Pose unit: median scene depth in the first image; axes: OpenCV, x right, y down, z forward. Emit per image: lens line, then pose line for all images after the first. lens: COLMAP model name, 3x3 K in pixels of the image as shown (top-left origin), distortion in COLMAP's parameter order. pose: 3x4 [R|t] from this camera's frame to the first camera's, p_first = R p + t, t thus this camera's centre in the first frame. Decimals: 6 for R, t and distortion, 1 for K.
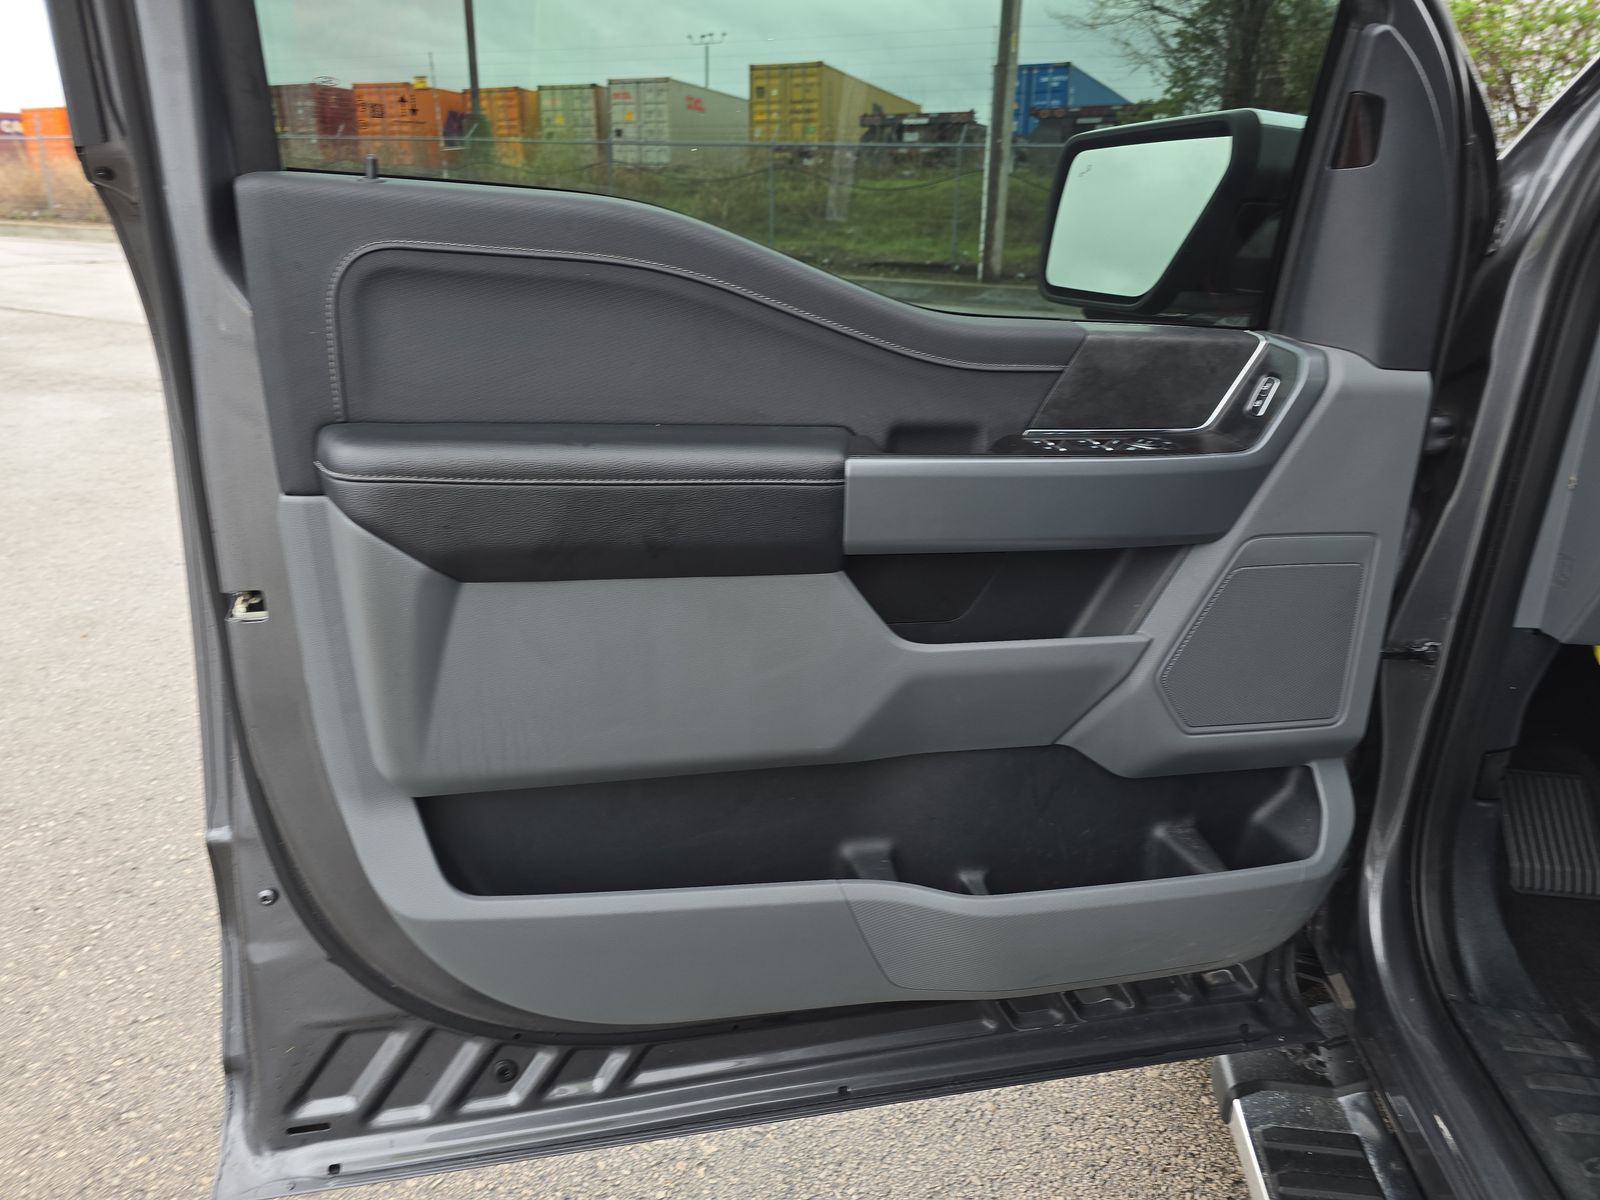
lens RADIAL K [[1077.7, 0, 801.8], [0, 1077.7, 596.6], [0, 0, 1]] dist [0.056512, -0.047581]
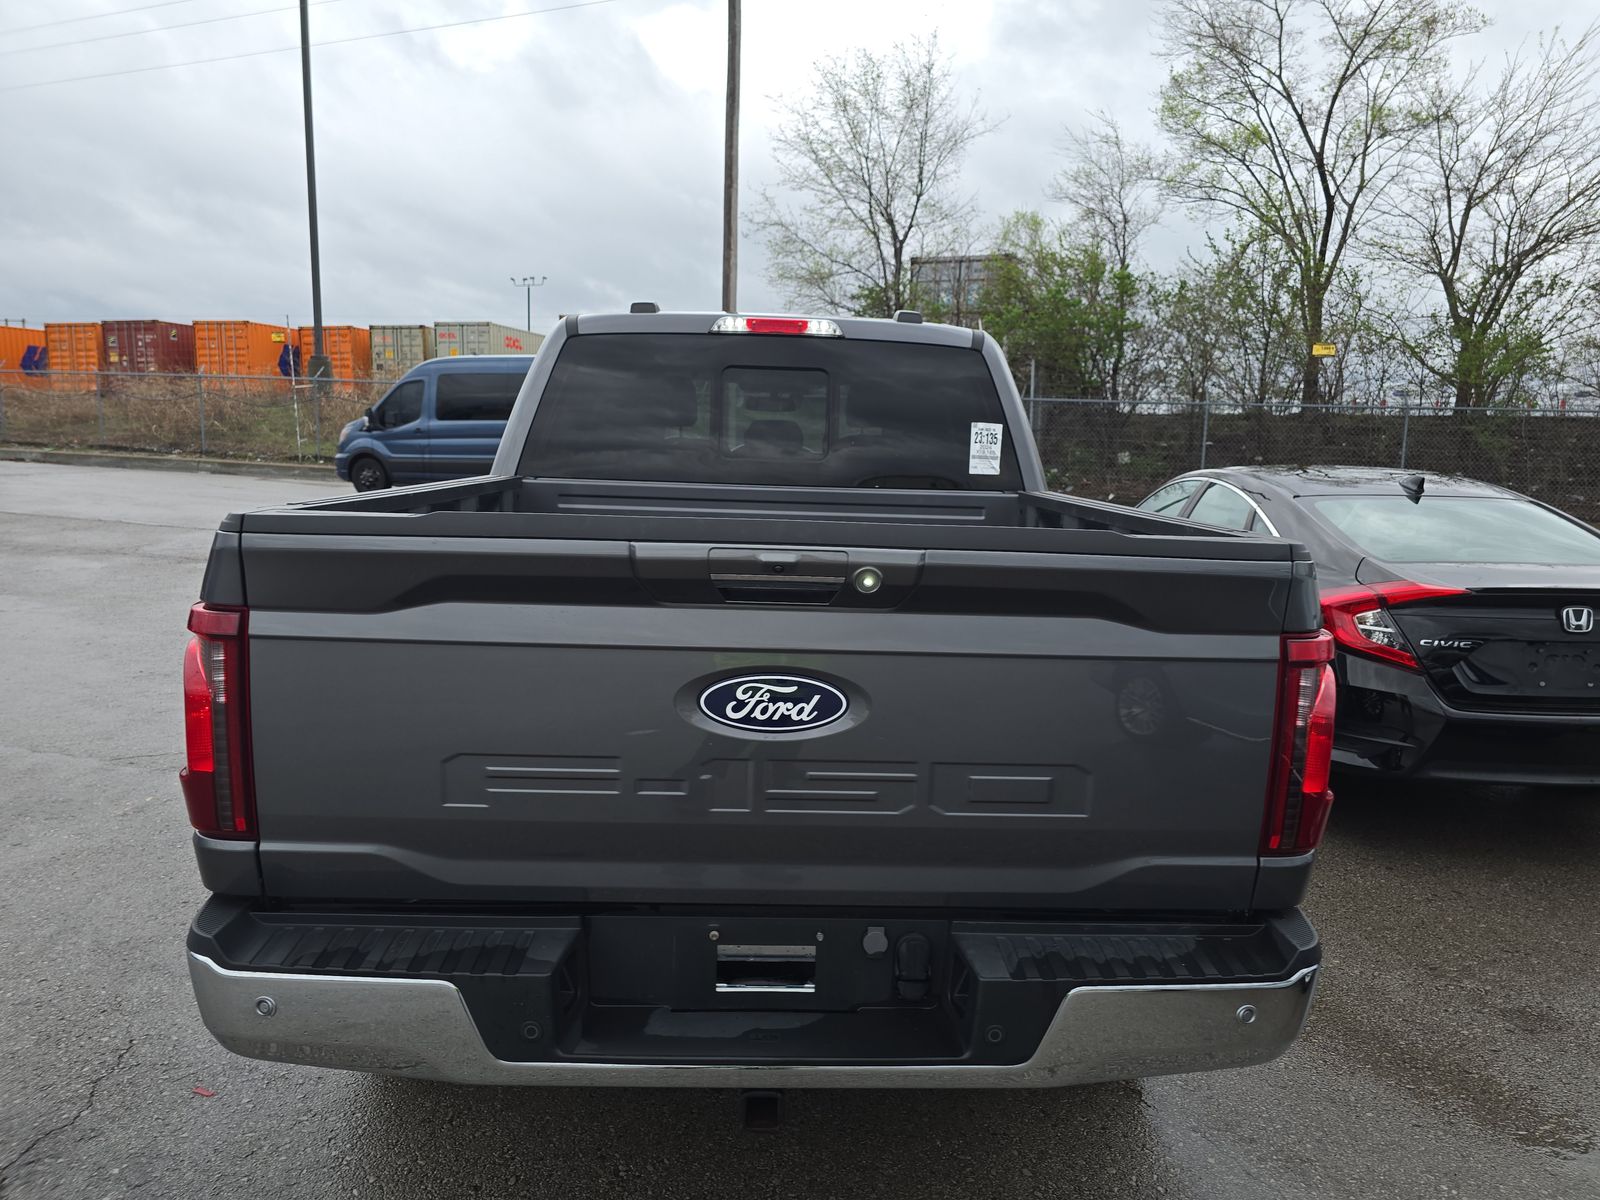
lens RADIAL K [[1102.9, 0, 799.0], [0, 1102.9, 595.1], [0, 0, 1]] dist [0.043929, -0.052417]
pose [[0.988861, -0.017859, 0.147770, 0.025790], [0.045599, 0.981390, -0.186533, 0.045640], [-0.141689, 0.191193, 0.971272, -0.143868]]
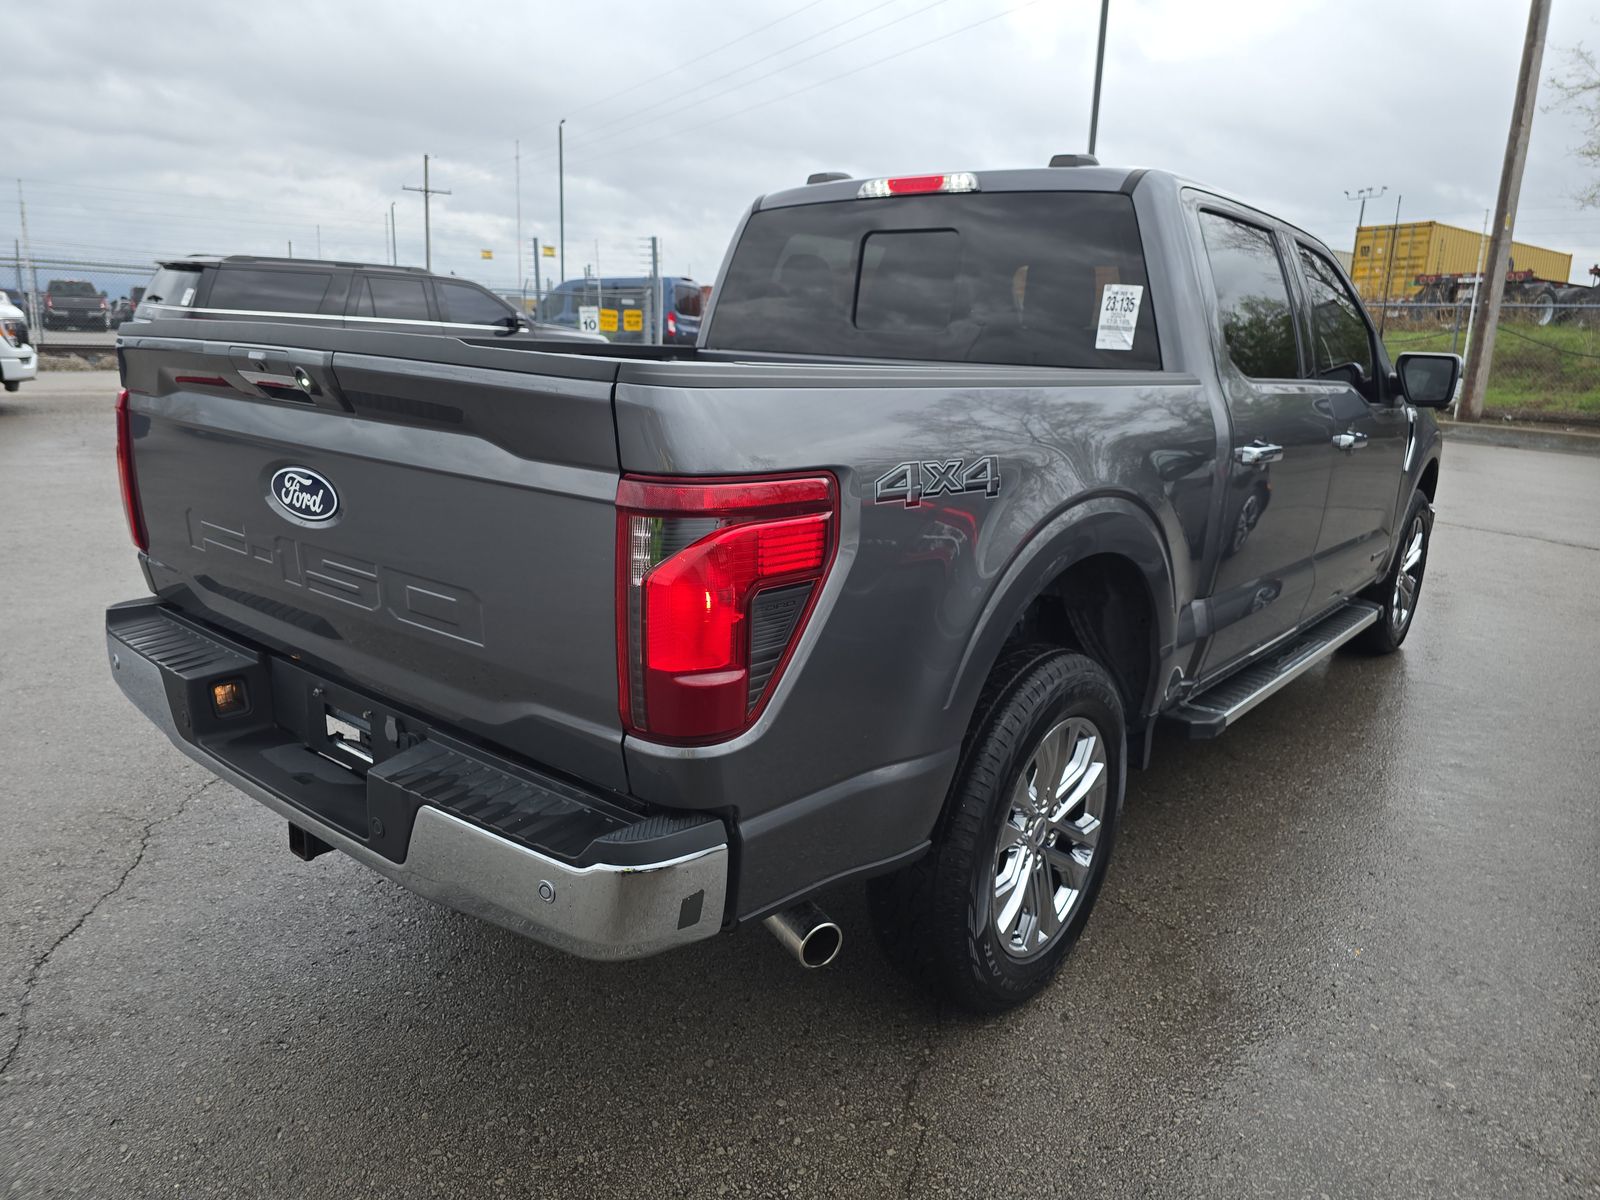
lens RADIAL K [[1077.7, 0, 801.8], [0, 1077.7, 596.6], [0, 0, 1]] dist [0.056512, -0.047581]
pose [[0.848187, 0.132277, -0.512915, 0.087550], [-0.194114, 0.978575, -0.068632, 0.045072], [0.492848, 0.157777, 0.855691, -0.127311]]
